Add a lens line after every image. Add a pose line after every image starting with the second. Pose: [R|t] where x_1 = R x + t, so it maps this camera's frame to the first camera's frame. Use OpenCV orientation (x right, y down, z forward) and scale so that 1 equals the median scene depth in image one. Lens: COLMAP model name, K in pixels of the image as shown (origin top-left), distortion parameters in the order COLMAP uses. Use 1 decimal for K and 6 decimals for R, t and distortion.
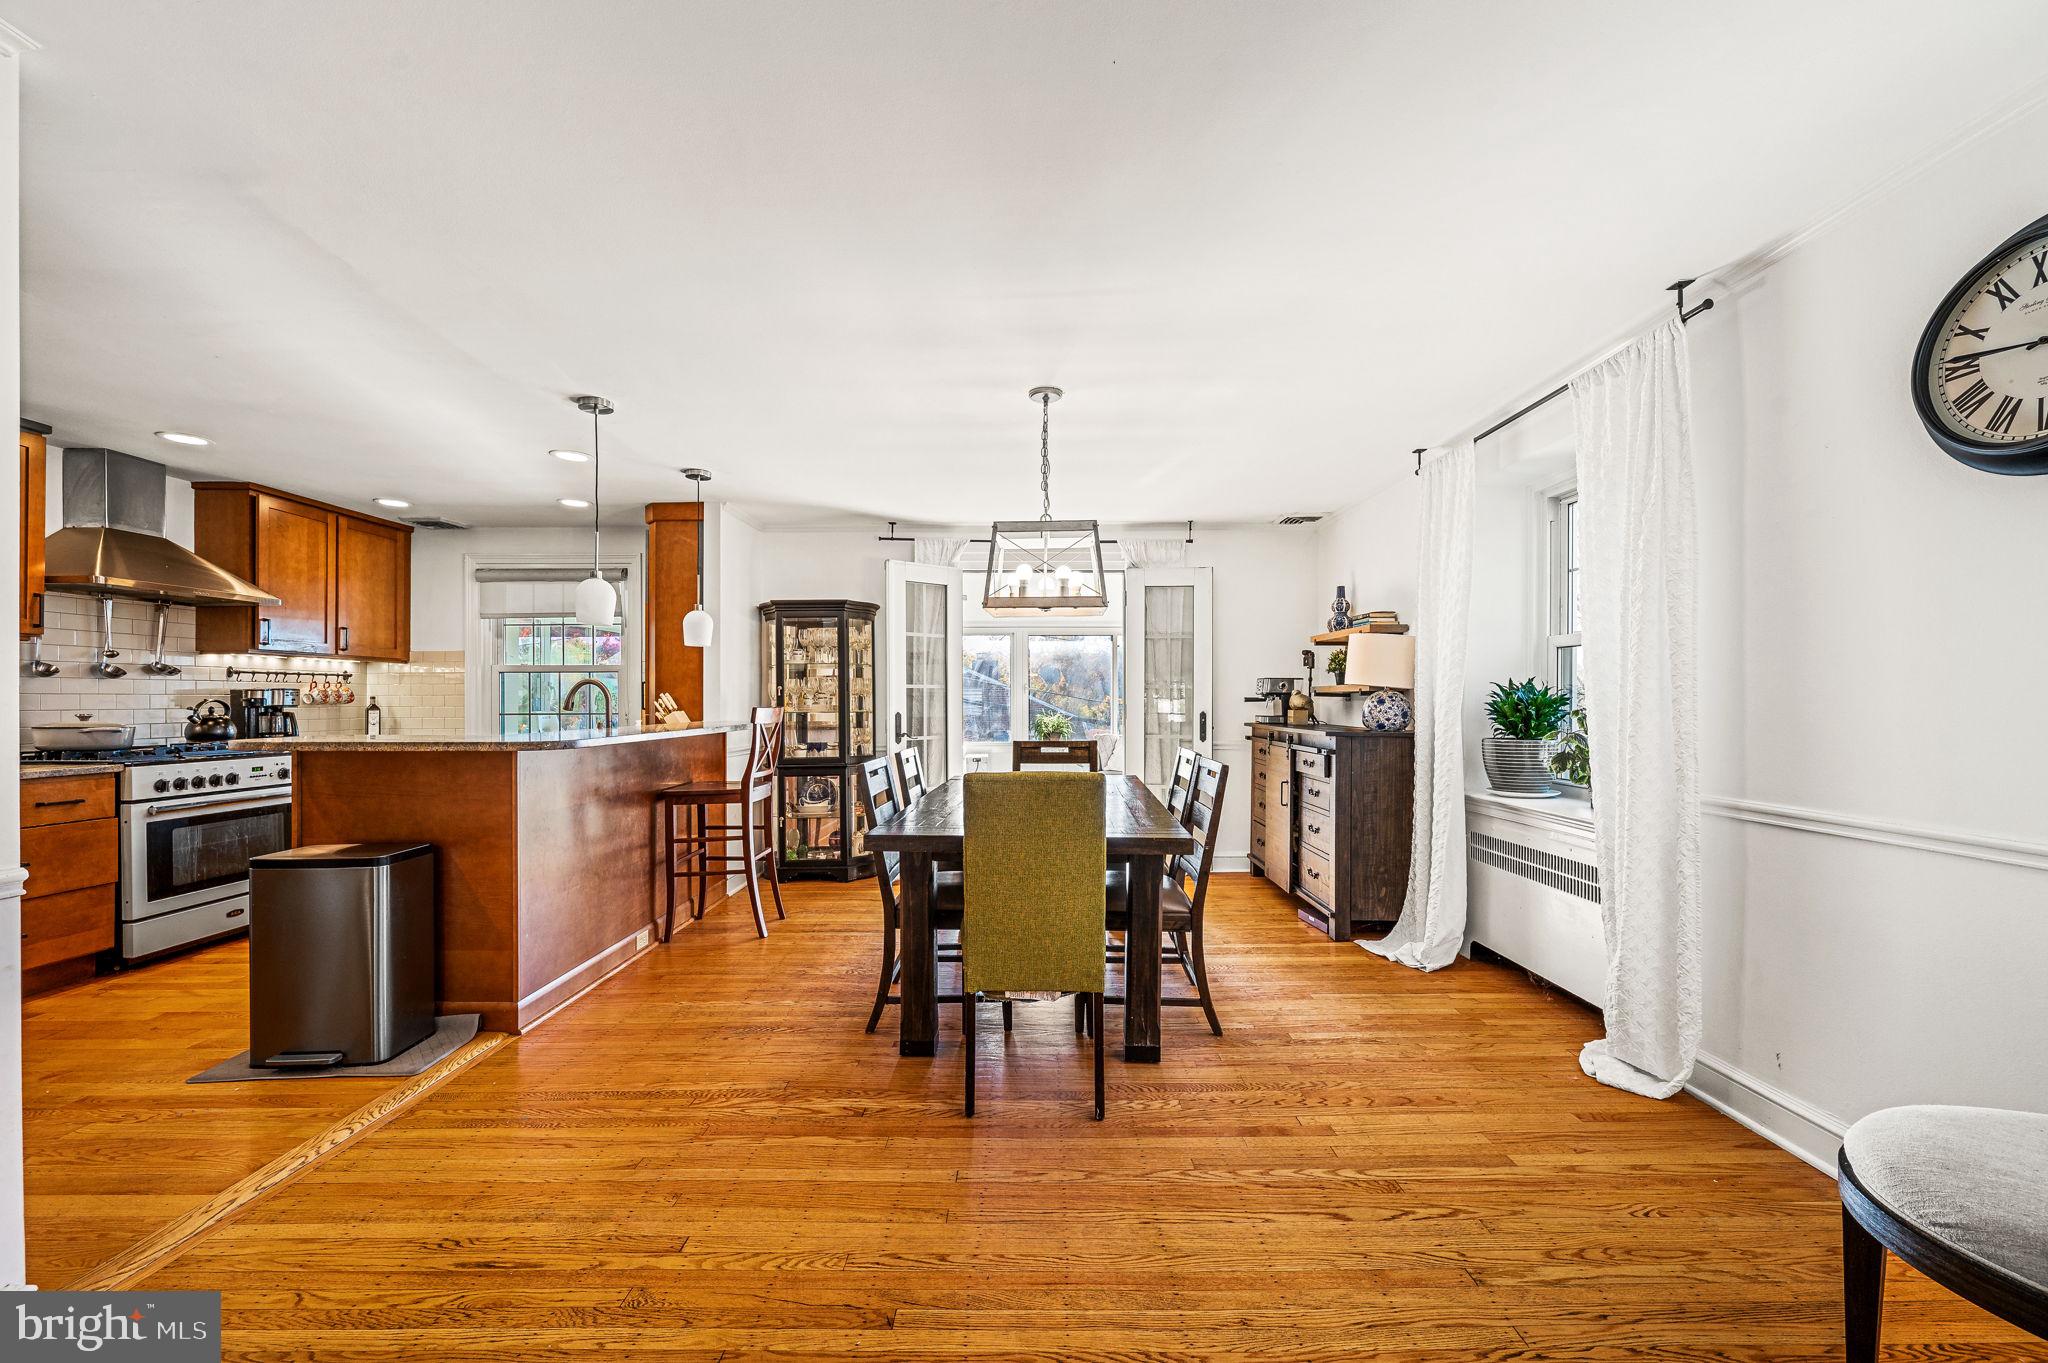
lens RADIAL K [[812.3, 0, 1026.1], [0, 812.3, 698.5], [0, 0, 1]] dist [-0.001066, 0.000214]
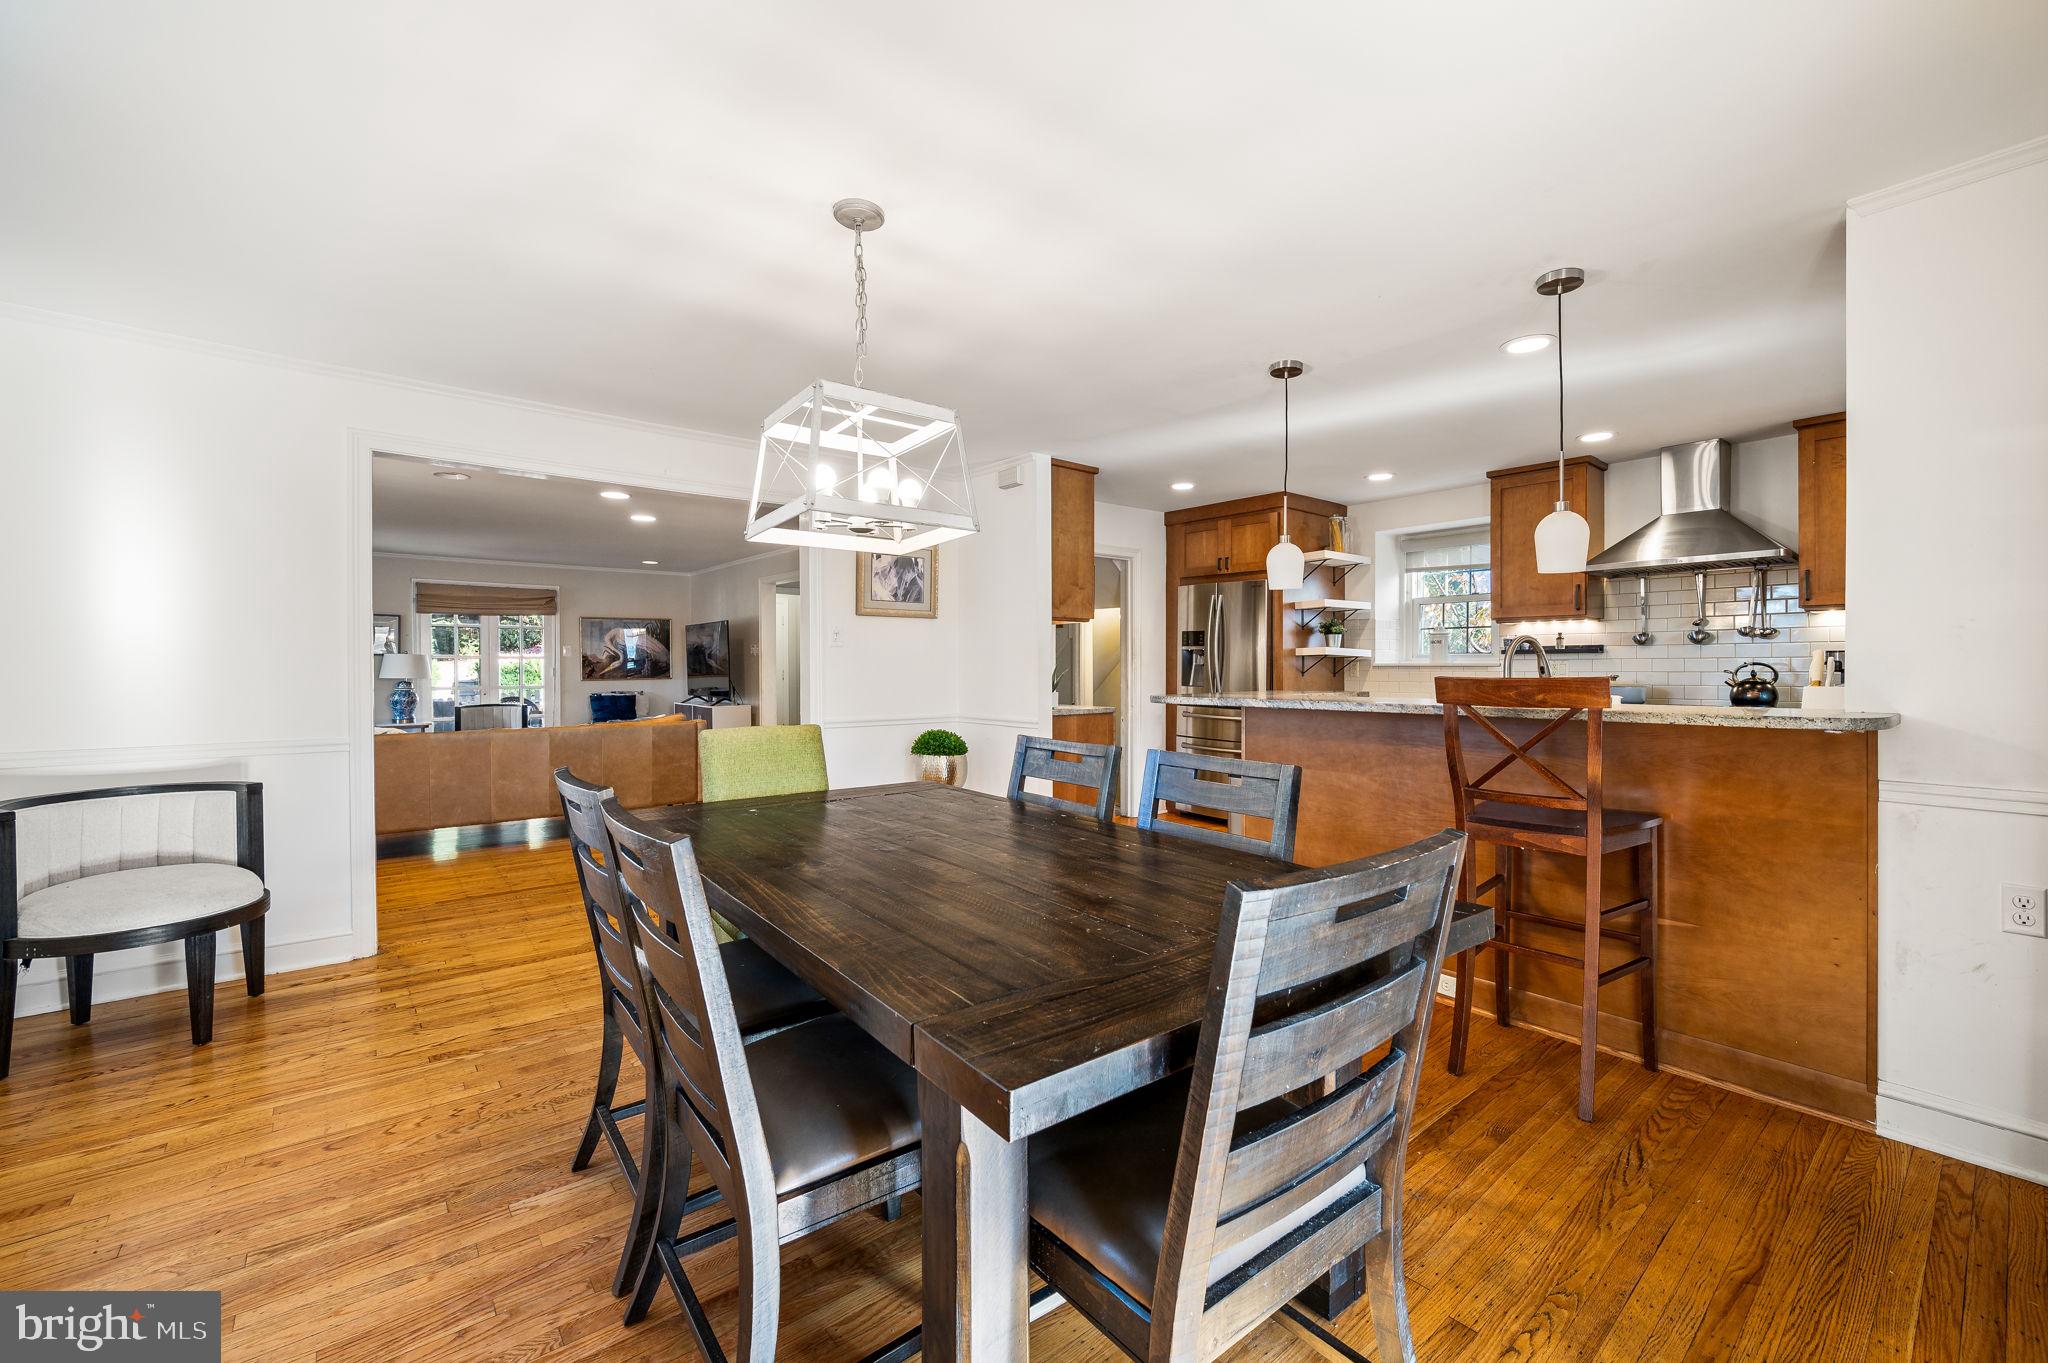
lens RADIAL K [[850.7, 0, 1081.6], [0, 850.7, 668.5], [0, 0, 1]] dist [-0.000368, -0.001192]
pose [[-0.750366, 0.003596, -0.661013, 0.264432], [0.003812, 0.999992, 0.001113, 0.003777], [0.661012, -0.001684, -0.750373, 1.222989]]
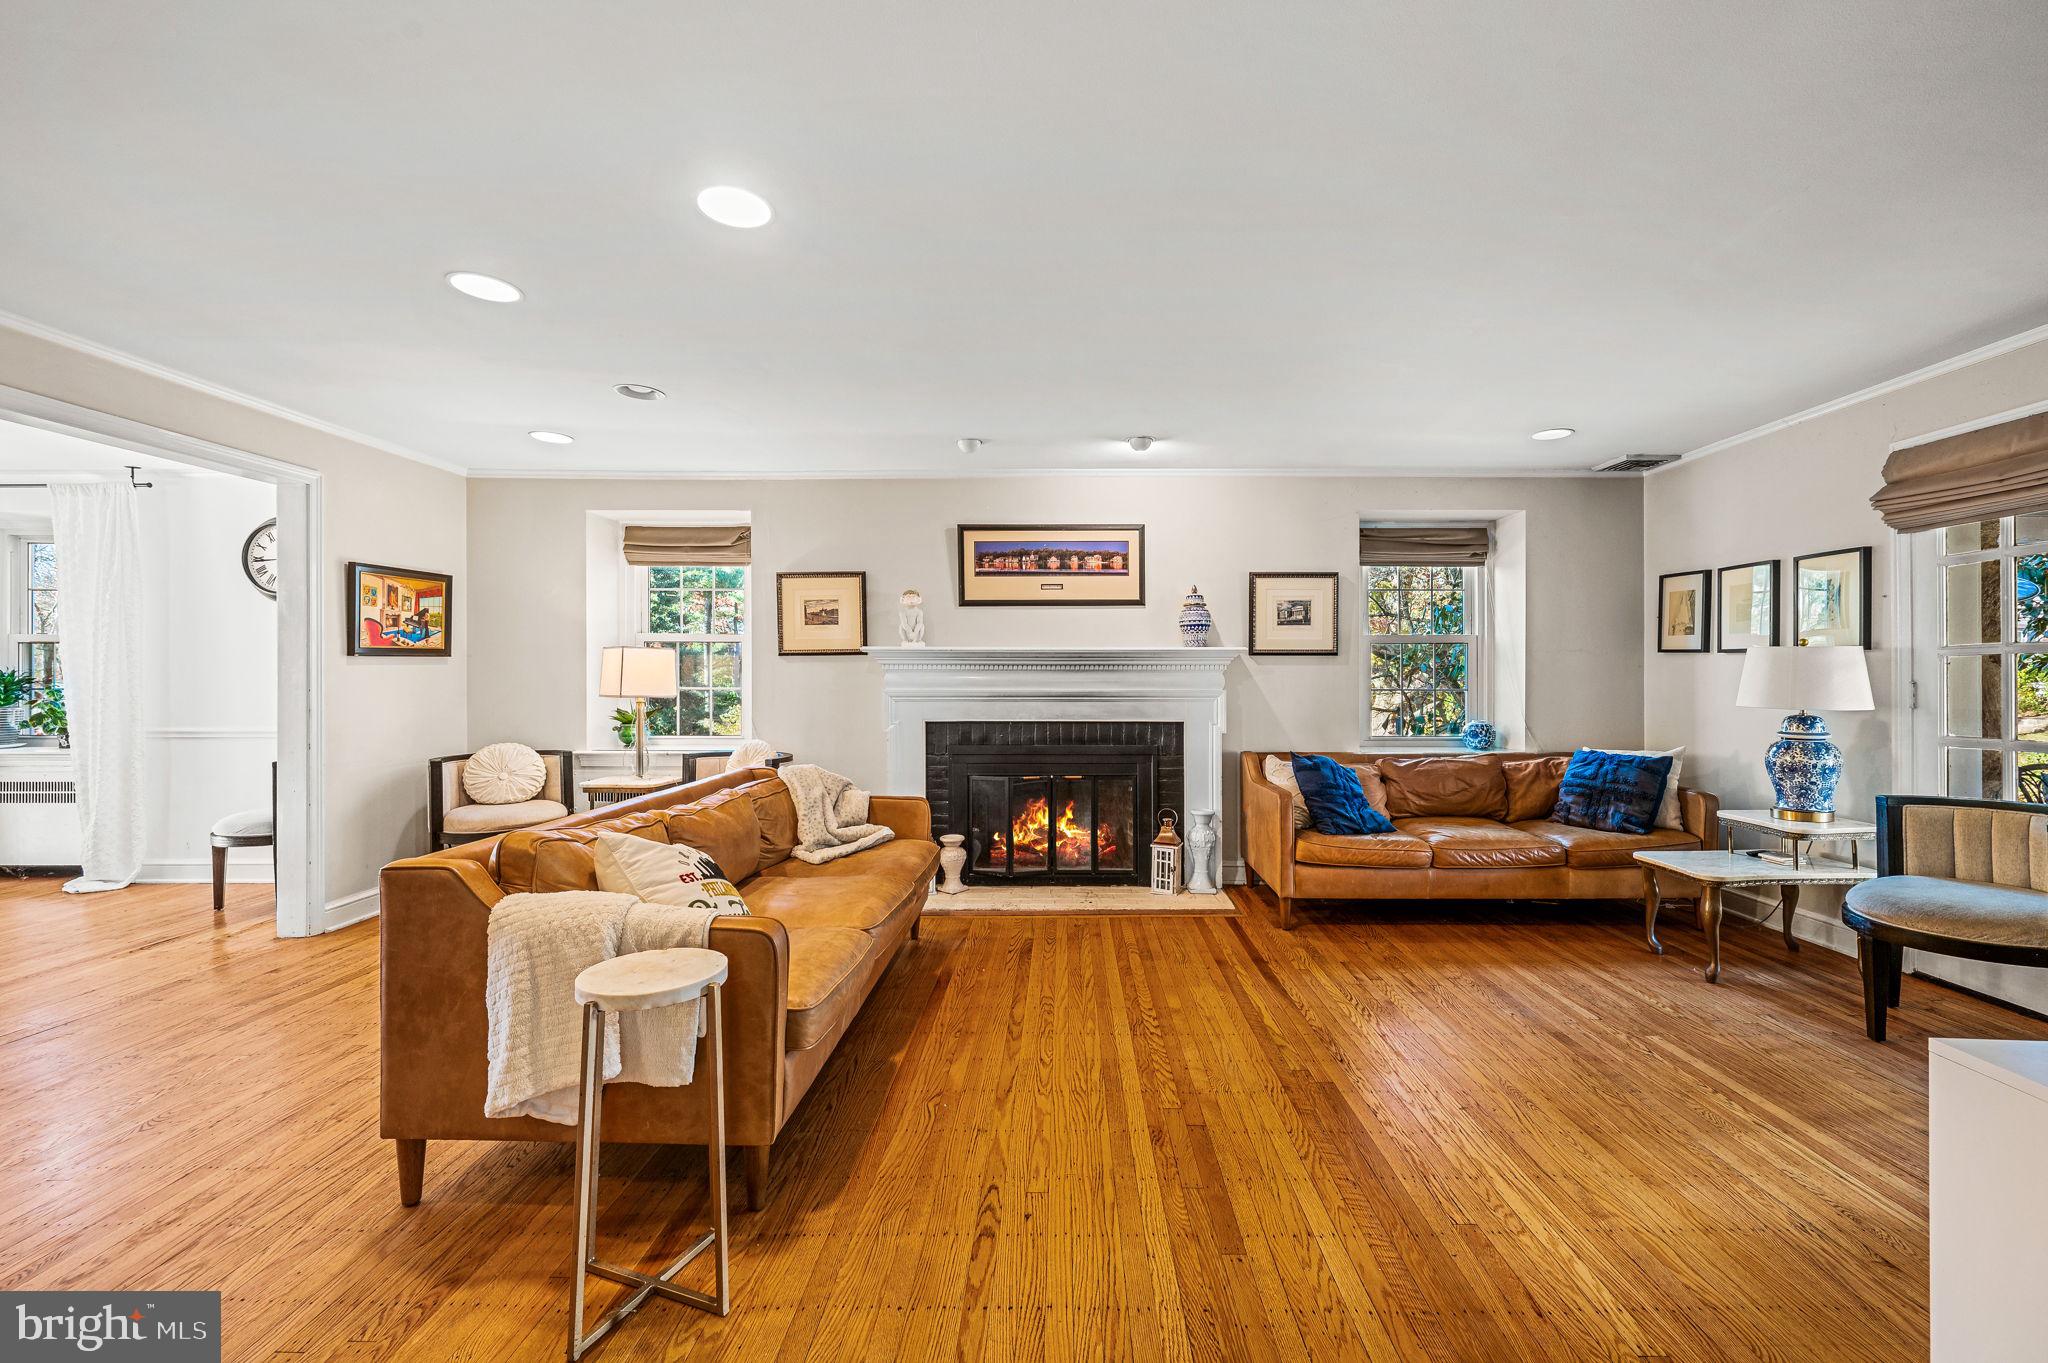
lens RADIAL K [[850.7, 0, 1084.4], [0, 850.7, 681.8], [0, 0, 1]] dist [-0.000368, -0.001192]
pose [[-0.002787, -0.002981, 0.999992, -0.715618], [0.000529, 0.999995, 0.002983, 0.001031], [-0.999996, 0.000537, -0.002785, -0.739092]]
